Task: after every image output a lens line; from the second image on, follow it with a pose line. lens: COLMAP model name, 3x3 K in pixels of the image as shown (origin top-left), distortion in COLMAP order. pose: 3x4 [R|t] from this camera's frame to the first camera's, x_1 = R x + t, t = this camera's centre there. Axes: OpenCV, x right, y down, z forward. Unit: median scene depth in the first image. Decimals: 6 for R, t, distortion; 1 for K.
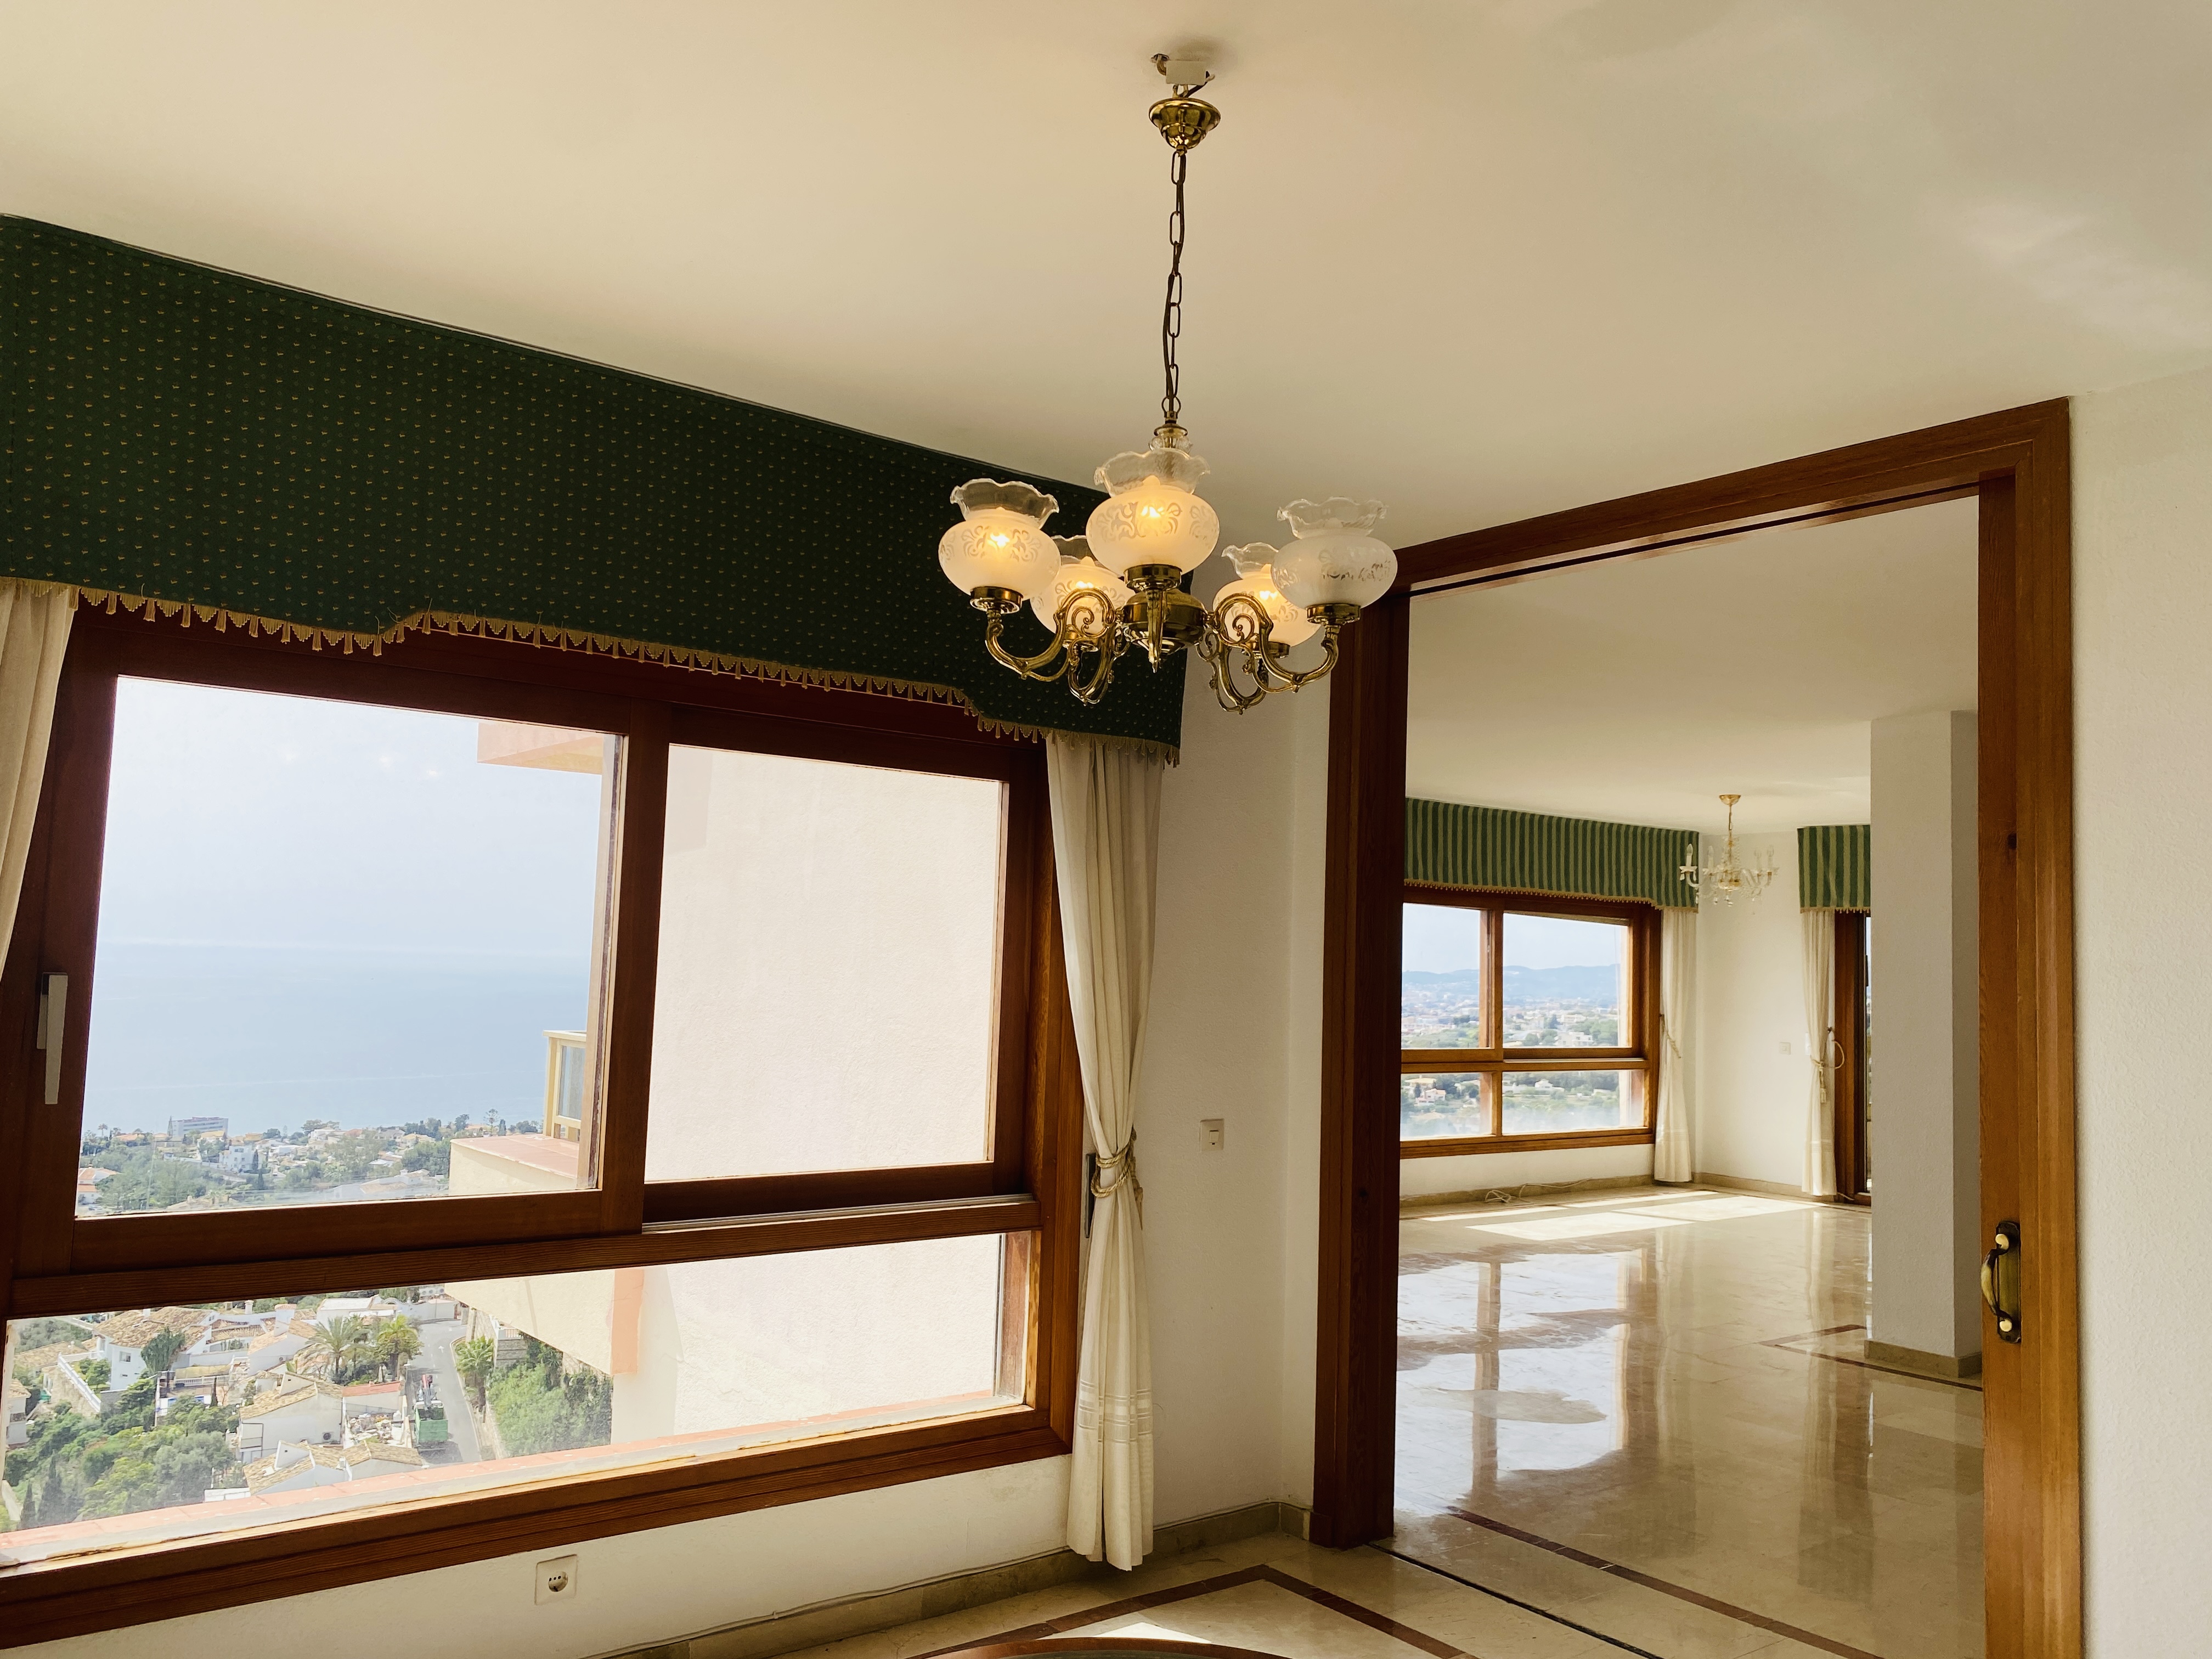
lens RADIAL K [[1711.4, 0, 1038.9], [0, 1711.4, 831.3], [0, 0, 1]] dist [-0.006764, -0.013089]
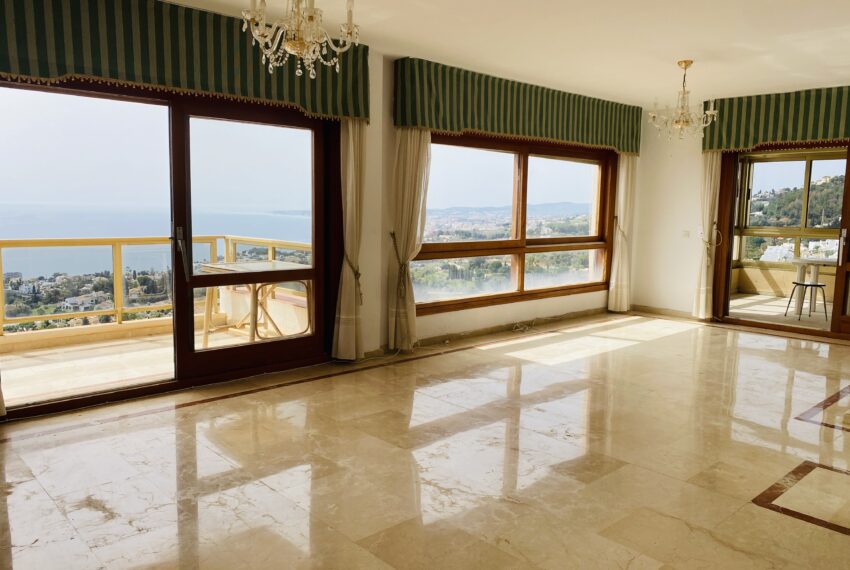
lens RADIAL K [[640.2, 0, 424.7], [0, 640.2, 286.7], [0, 0, 1]] dist [0.074191, -0.009021]
pose [[0.993156, -0.030530, 0.112731, 0.099567], [0.007184, 0.979371, 0.201944, 0.044838], [-0.116570, -0.199752, 0.972888, 0.385132]]
